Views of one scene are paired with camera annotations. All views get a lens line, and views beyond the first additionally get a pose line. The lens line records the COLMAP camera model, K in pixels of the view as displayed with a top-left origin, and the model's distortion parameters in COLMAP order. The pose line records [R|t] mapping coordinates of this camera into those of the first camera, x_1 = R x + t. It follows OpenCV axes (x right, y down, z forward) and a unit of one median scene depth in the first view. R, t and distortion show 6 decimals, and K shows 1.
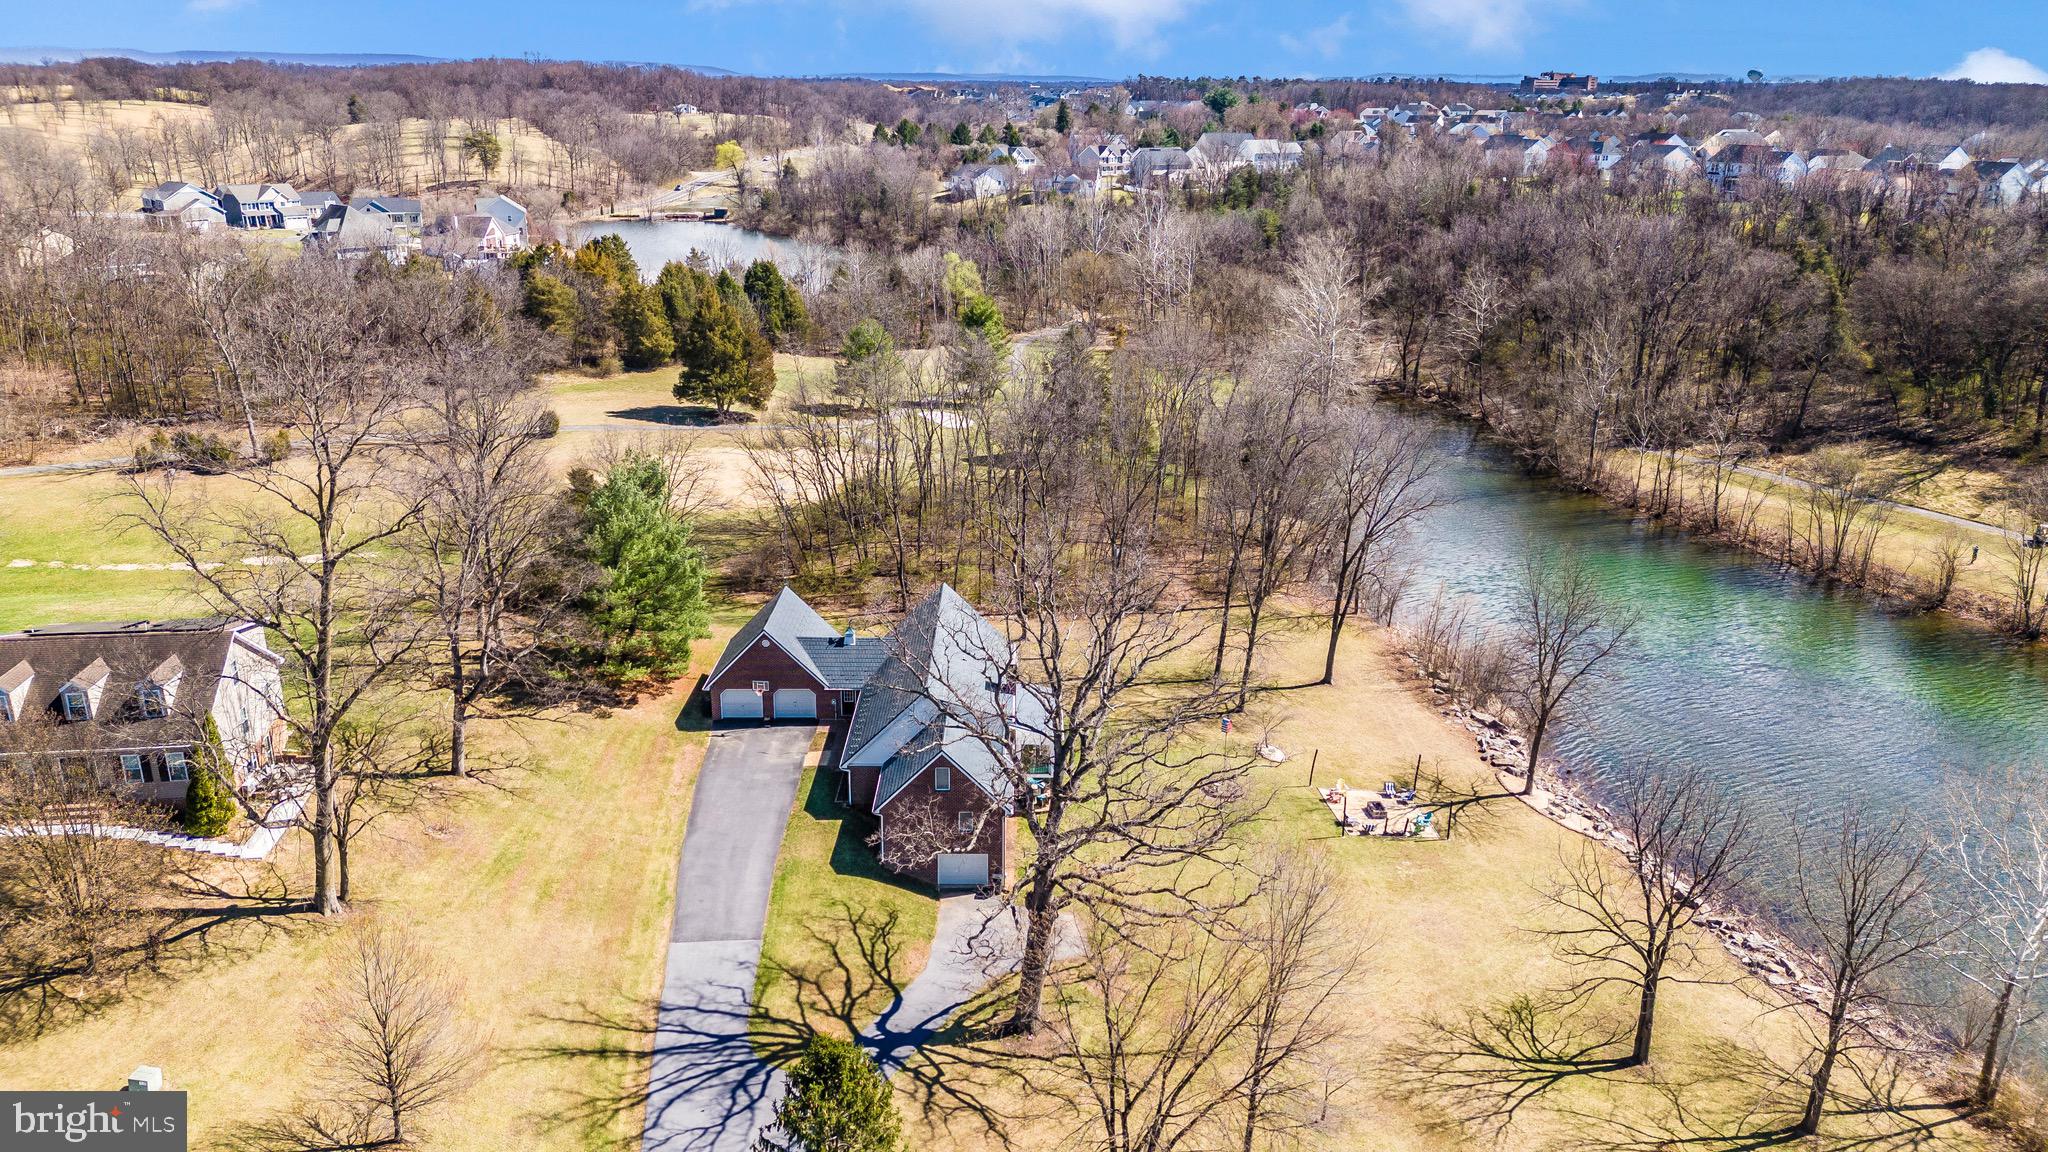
lens RADIAL K [[1429.2, 0, 1037.0], [0, 1429.2, 571.6], [0, 0, 1]] dist [0.075611, -0.076887]
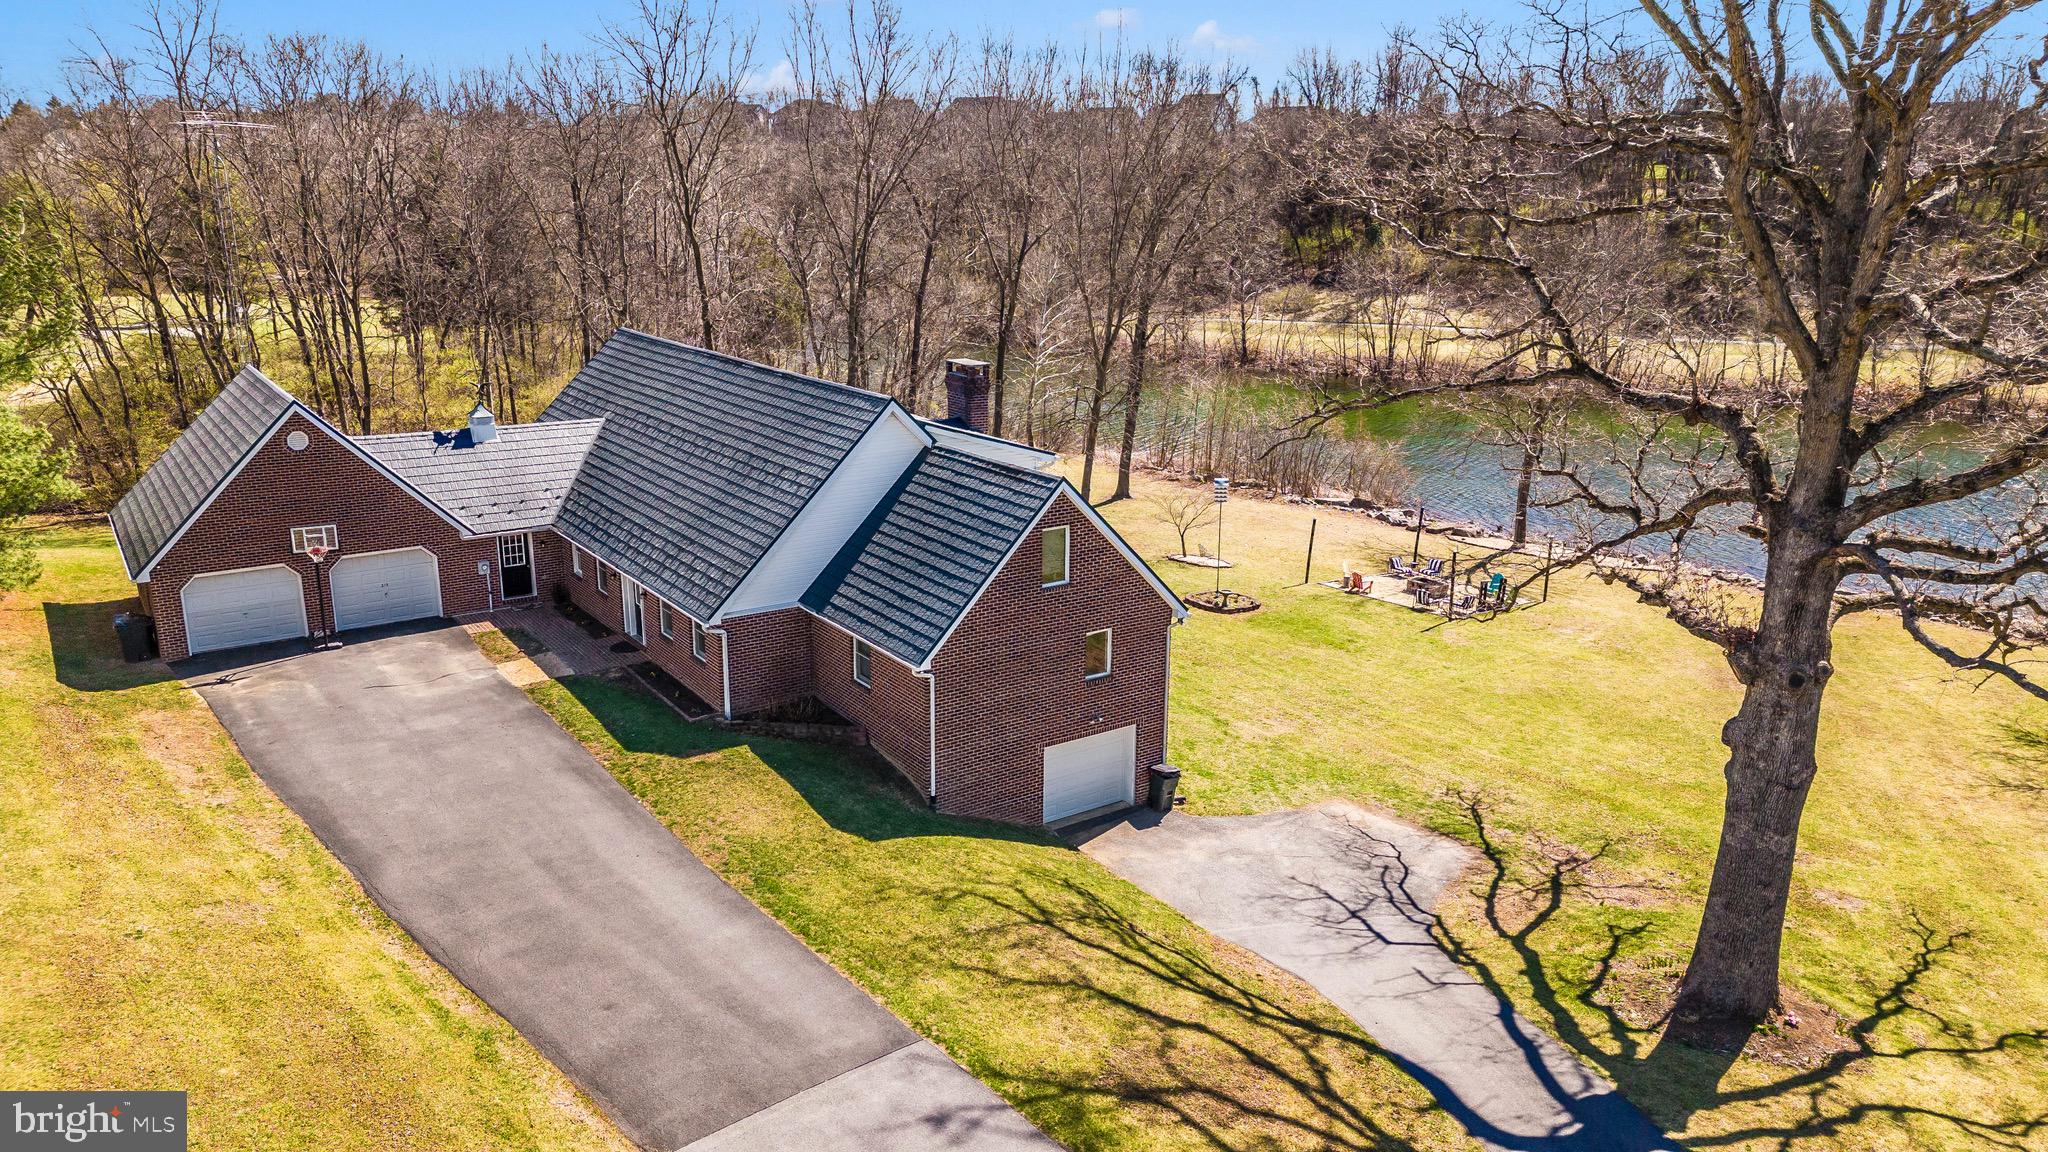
lens RADIAL K [[1429.2, 0, 1037.0], [0, 1429.2, 571.6], [0, 0, 1]] dist [0.075611, -0.076887]
pose [[0.821640, -0.152074, 0.549346, -0.154979], [0.178216, 0.983974, 0.005839, 0.075566], [-0.541430, 0.093105, 0.835575, 0.340748]]
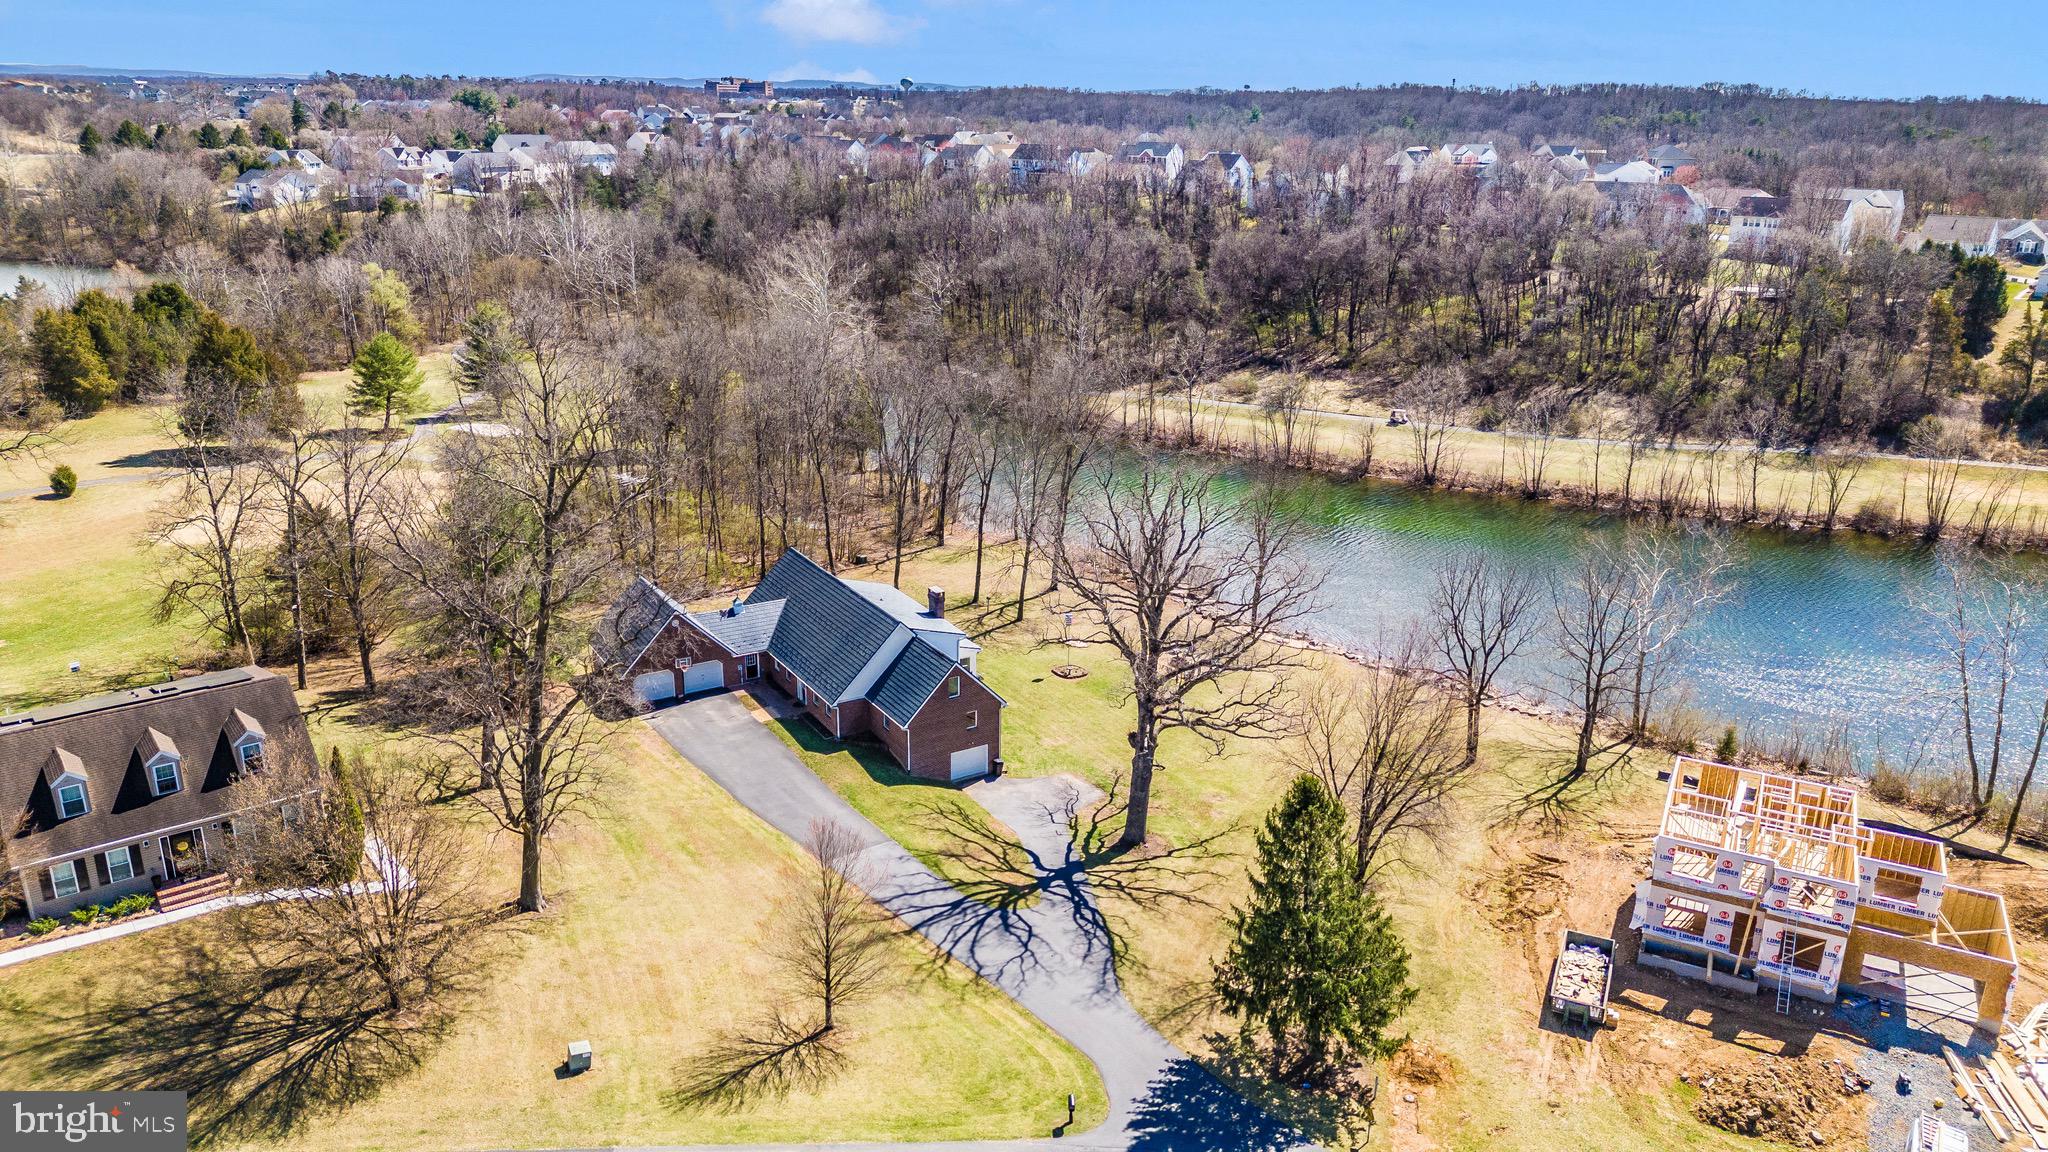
lens RADIAL K [[1421.3, 0, 1030.1], [0, 1421.3, 581.1], [0, 0, 1]] dist [0.077091, -0.072814]
pose [[0.858481, -0.164715, 0.485675, -0.292216], [0.161798, 0.985642, 0.048282, 0.007031], [-0.486654, 0.037132, 0.872805, -0.024522]]
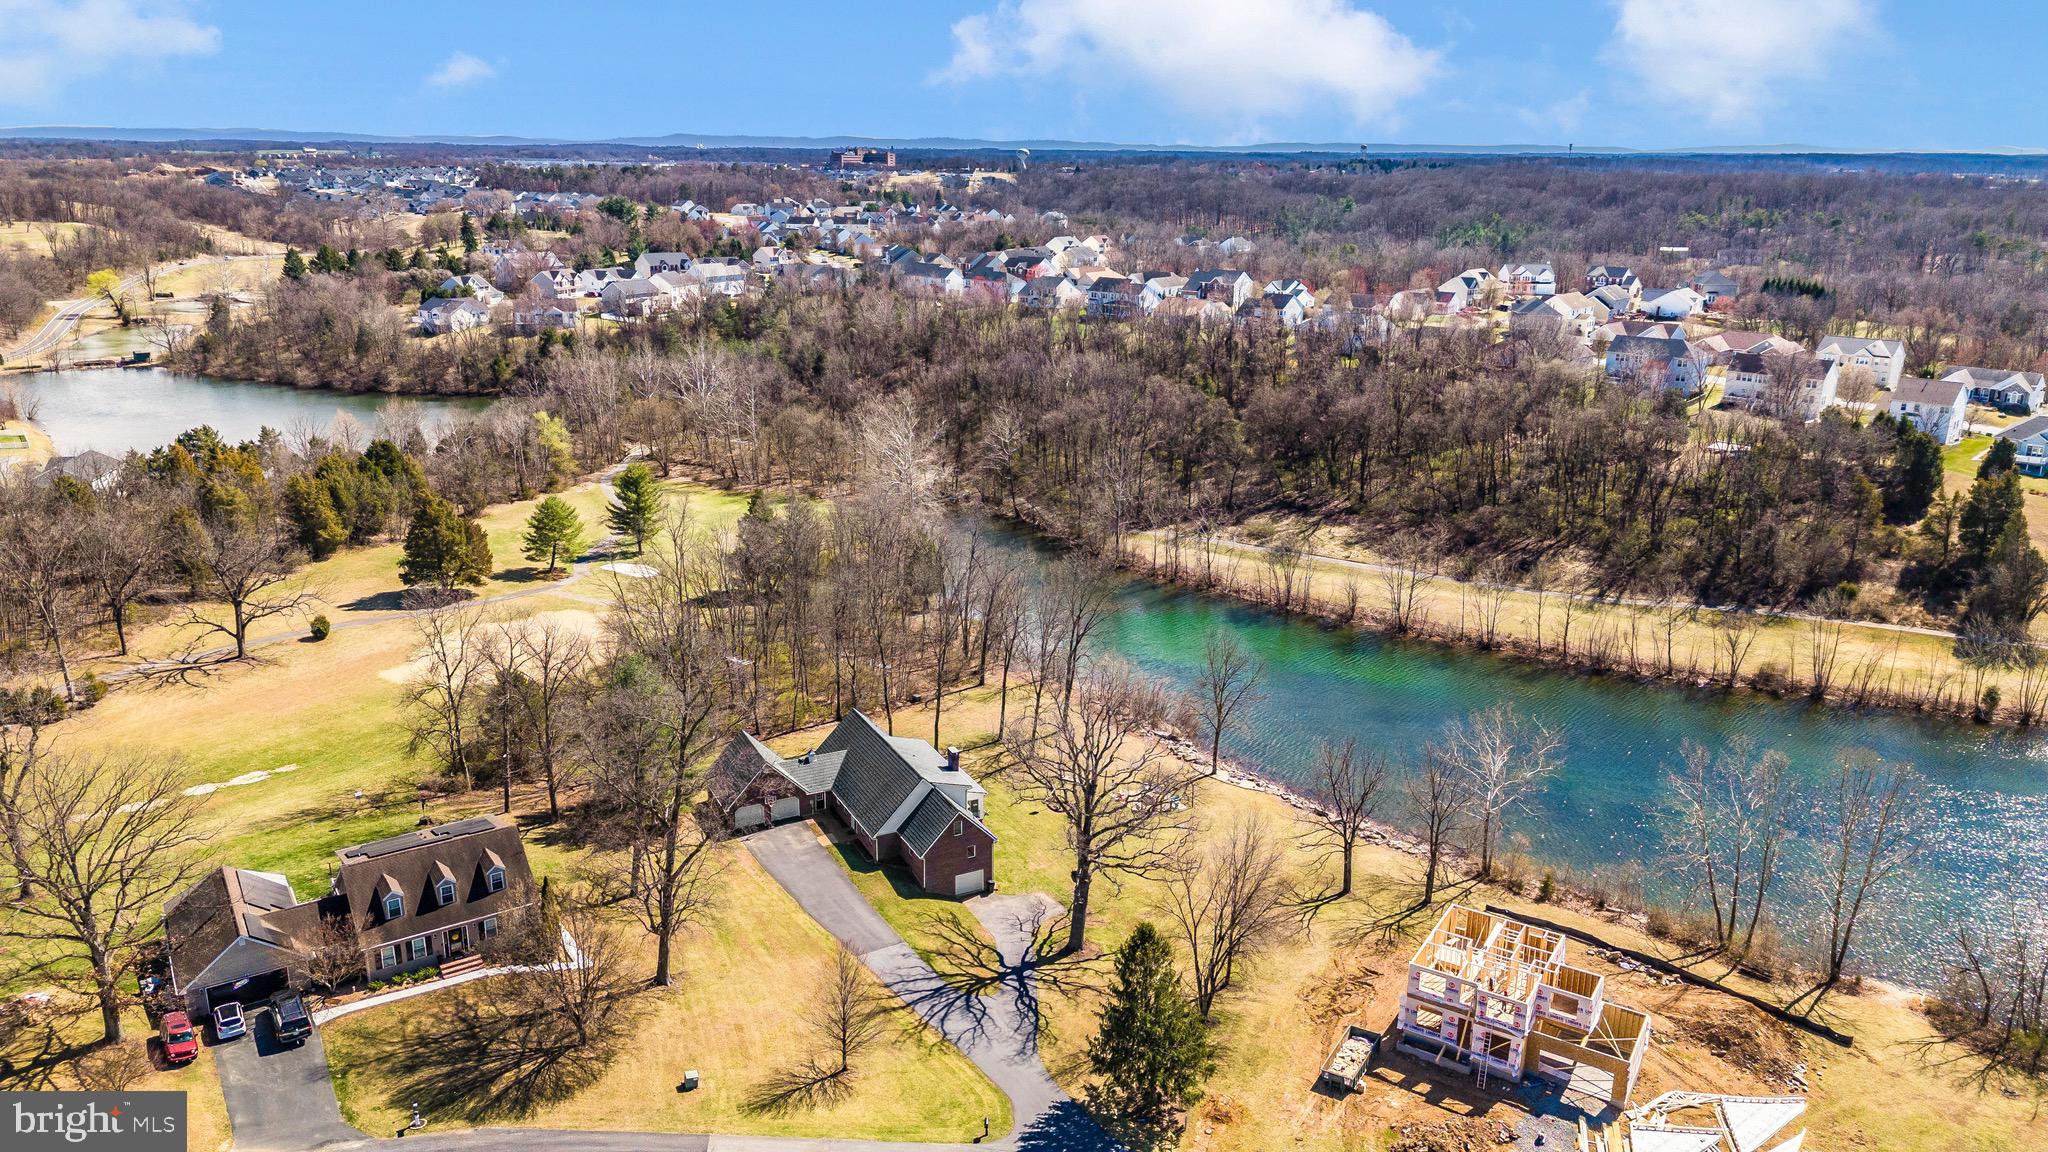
lens RADIAL K [[1429.2, 0, 1037.0], [0, 1429.2, 571.6], [0, 0, 1]] dist [0.075611, -0.076887]
pose [[0.894825, -0.127208, 0.427910, -0.337234], [0.141851, 0.989885, -0.002362, -0.067196], [-0.423281, 0.062813, 0.903818, -0.279656]]
